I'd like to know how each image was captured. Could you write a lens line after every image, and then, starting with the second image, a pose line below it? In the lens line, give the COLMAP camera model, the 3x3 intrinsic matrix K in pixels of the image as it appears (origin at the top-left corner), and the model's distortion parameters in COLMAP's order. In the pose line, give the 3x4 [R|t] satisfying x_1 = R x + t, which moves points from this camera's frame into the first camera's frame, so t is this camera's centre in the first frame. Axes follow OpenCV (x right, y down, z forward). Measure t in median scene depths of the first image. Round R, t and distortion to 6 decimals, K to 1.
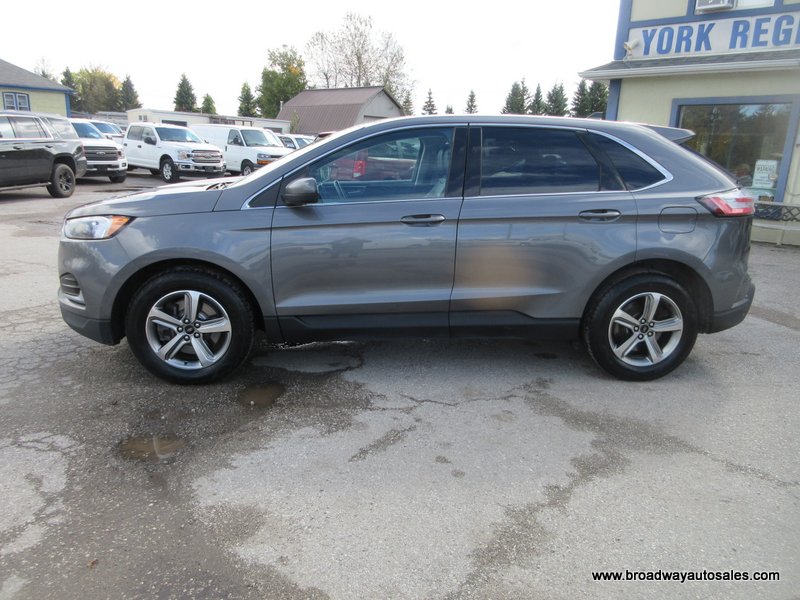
lens RADIAL K [[611.0, 0, 400.0], [0, 611.0, 300.0], [0, 0, 1]] dist [0.010463, 0.000305]
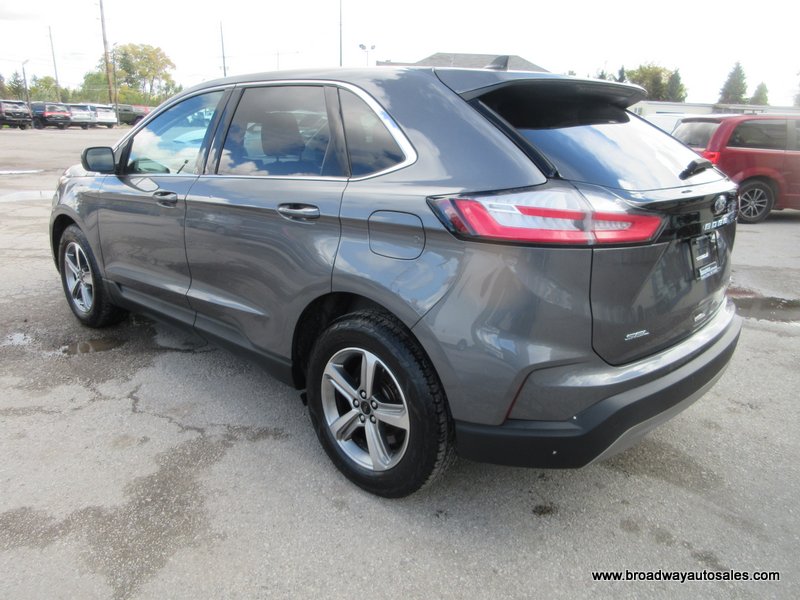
lens RADIAL K [[611.0, 0, 400.0], [0, 611.0, 300.0], [0, 0, 1]] dist [0.010463, 0.000305]
pose [[0.668706, 0.191161, -0.718533, 0.893220], [-0.186036, 0.978663, 0.087231, -0.124243], [0.719877, 0.075341, 0.690000, 0.631514]]
